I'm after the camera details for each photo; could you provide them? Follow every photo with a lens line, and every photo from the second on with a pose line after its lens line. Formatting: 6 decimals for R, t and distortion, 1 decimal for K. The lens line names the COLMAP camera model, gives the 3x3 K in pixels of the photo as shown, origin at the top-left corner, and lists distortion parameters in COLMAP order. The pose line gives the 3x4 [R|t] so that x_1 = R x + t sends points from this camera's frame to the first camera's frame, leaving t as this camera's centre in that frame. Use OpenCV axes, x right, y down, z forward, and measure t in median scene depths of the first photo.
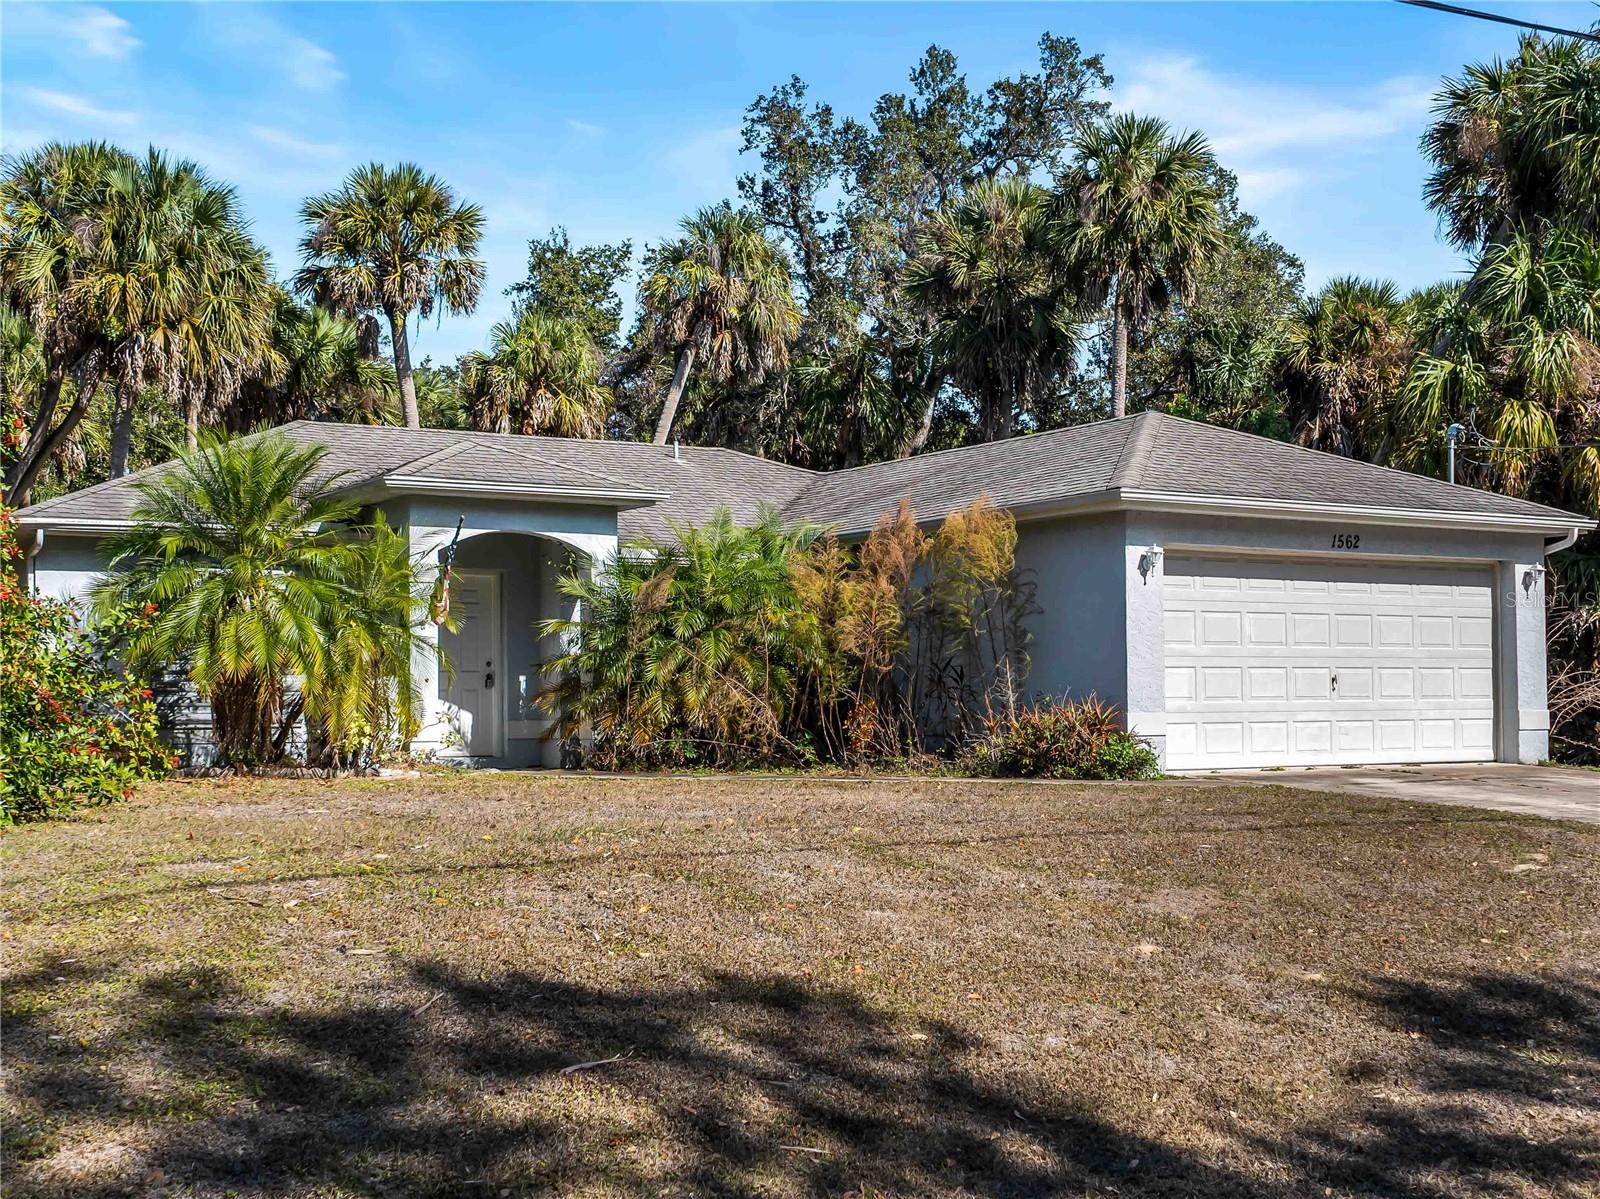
lens RADIAL K [[1951.9, 0, 723.7], [0, 1951.9, 722.8], [0, 0, 1]] dist [0.009243, 0.000000]
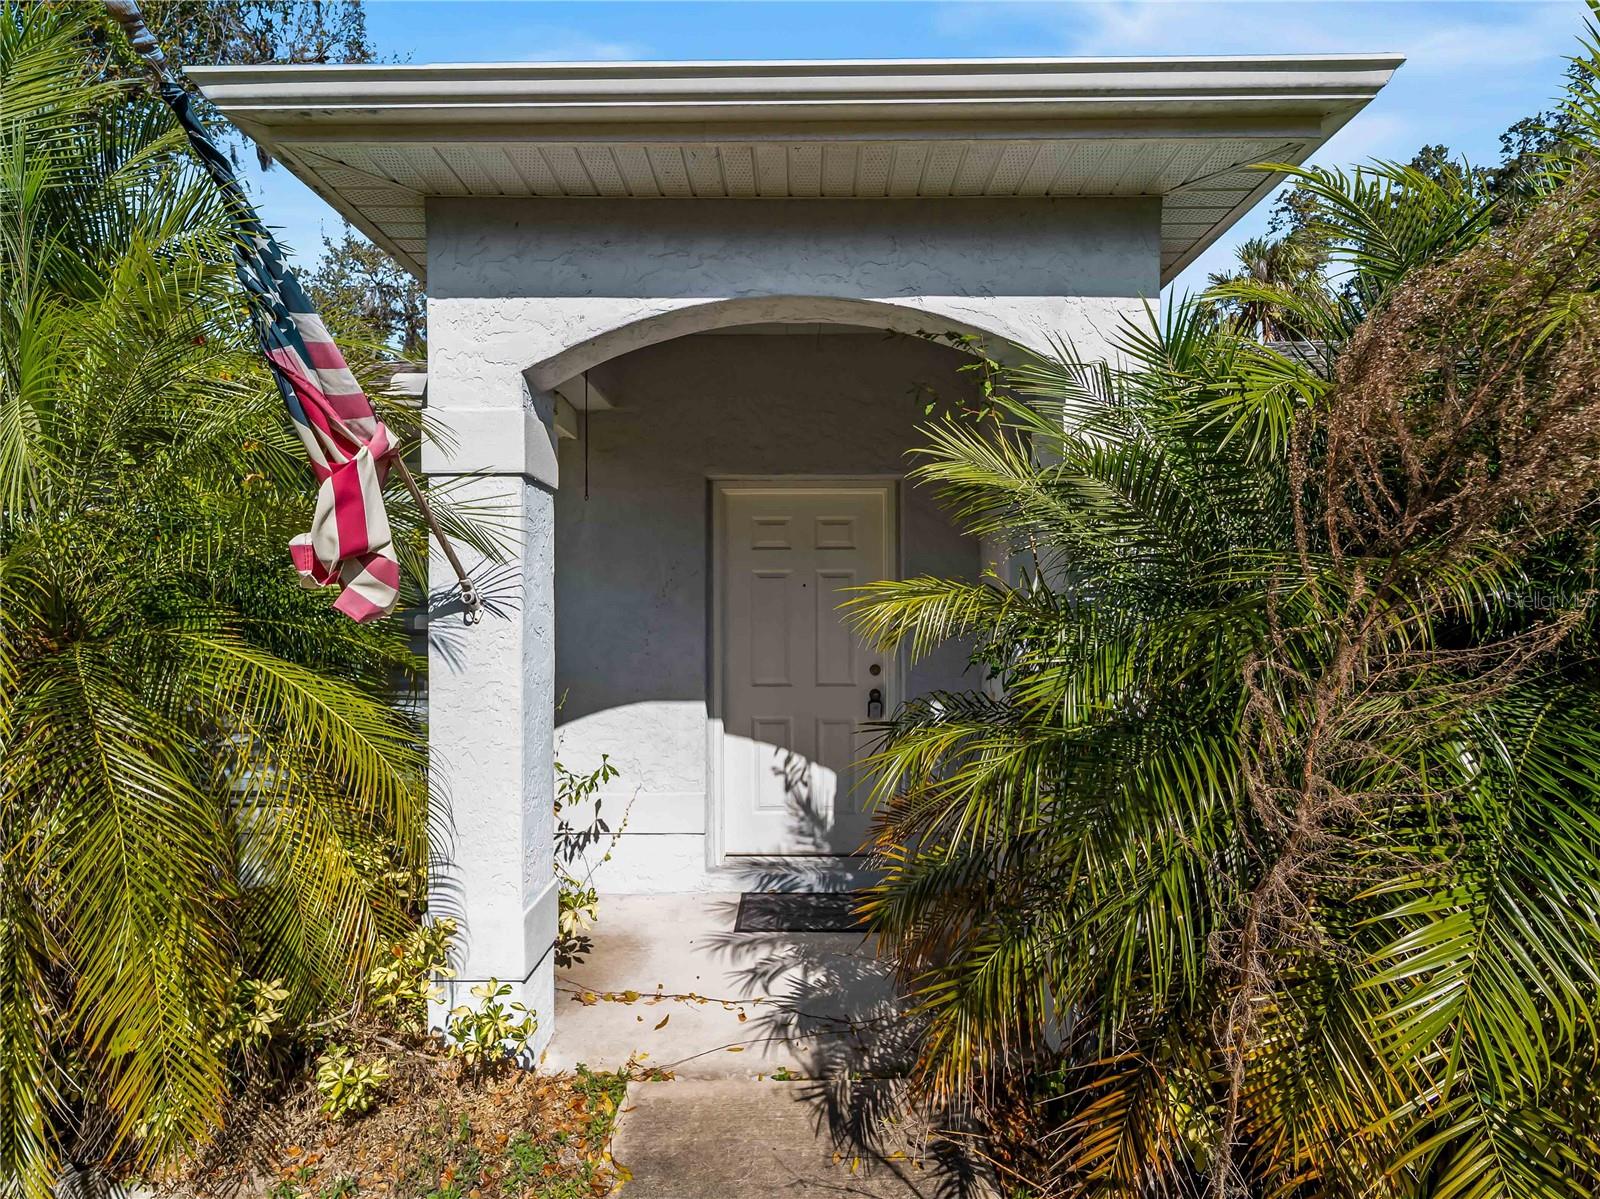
lens RADIAL K [[731.3, 0, 810.0], [0, 731.3, 610.4], [0, 0, 1]] dist [0.000174, -0.002951]
pose [[0.872839, 0.004760, -0.487985, -0.045710], [-0.005106, 0.999987, 0.000620, -0.046990], [0.487981, 0.001951, 0.872852, 0.856550]]
